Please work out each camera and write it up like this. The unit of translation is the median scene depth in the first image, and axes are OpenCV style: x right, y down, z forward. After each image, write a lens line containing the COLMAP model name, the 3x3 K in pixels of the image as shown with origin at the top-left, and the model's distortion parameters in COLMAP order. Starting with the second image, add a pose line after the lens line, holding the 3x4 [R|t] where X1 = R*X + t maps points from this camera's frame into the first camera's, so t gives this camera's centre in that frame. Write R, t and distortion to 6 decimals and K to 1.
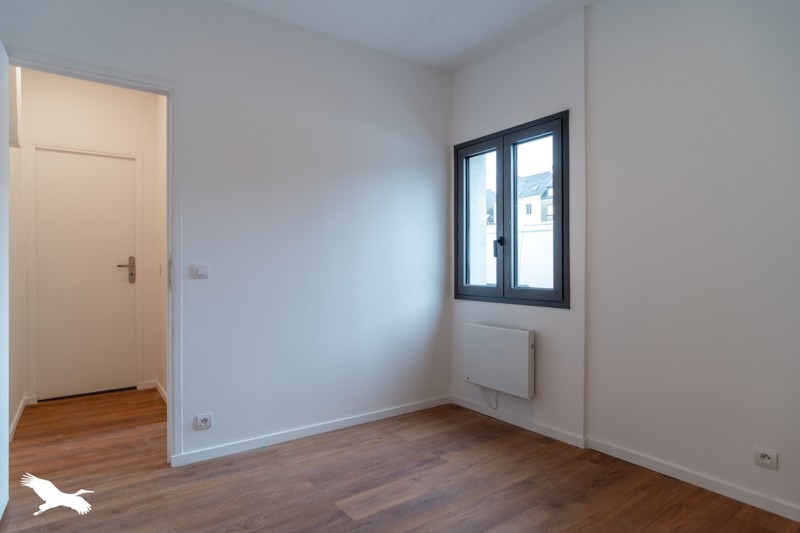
lens RADIAL K [[456.4, 0, 400.0], [0, 456.4, 266.5], [0, 0, 1]] dist [-0.004179, -0.000202]
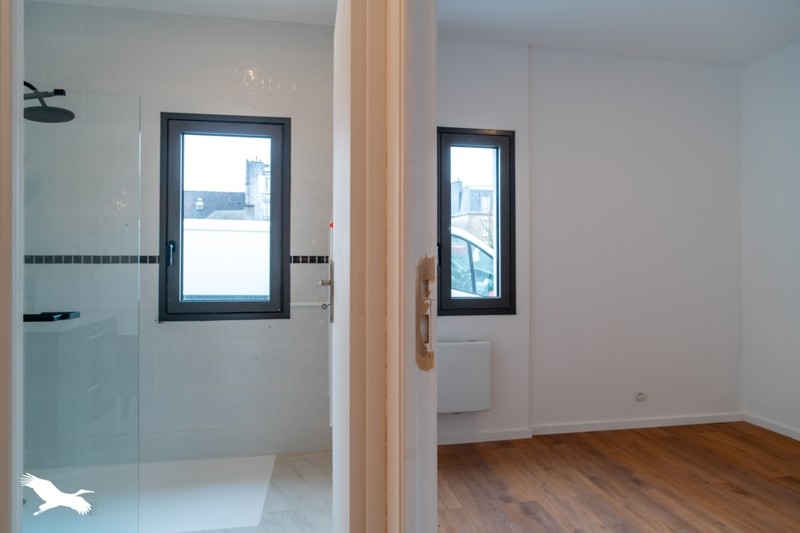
lens RADIAL K [[456.4, 0, 400.0], [0, 456.4, 266.5], [0, 0, 1]] dist [-0.004179, -0.000202]
pose [[0.429932, 0.004770, 0.902849, -0.740423], [0.001820, 0.999979, -0.006150, -0.014979], [-0.902860, 0.004288, 0.429914, 0.795840]]
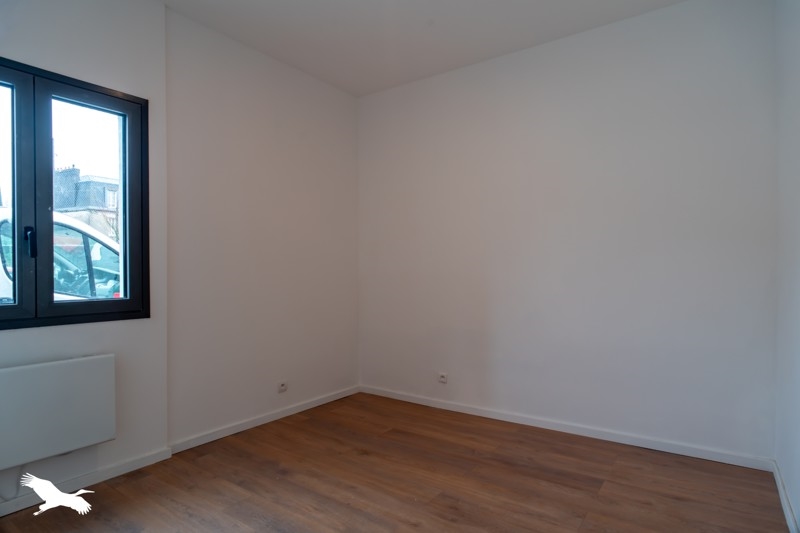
lens RADIAL K [[441.2, 0, 403.2], [0, 441.2, 272.8], [0, 0, 1]] dist [-0.009736, -0.001633]
pose [[-0.321439, -0.000273, 0.946930, -0.641543], [0.006008, 0.999979, 0.002328, 0.004082], [-0.946911, 0.006438, -0.321430, 0.815461]]
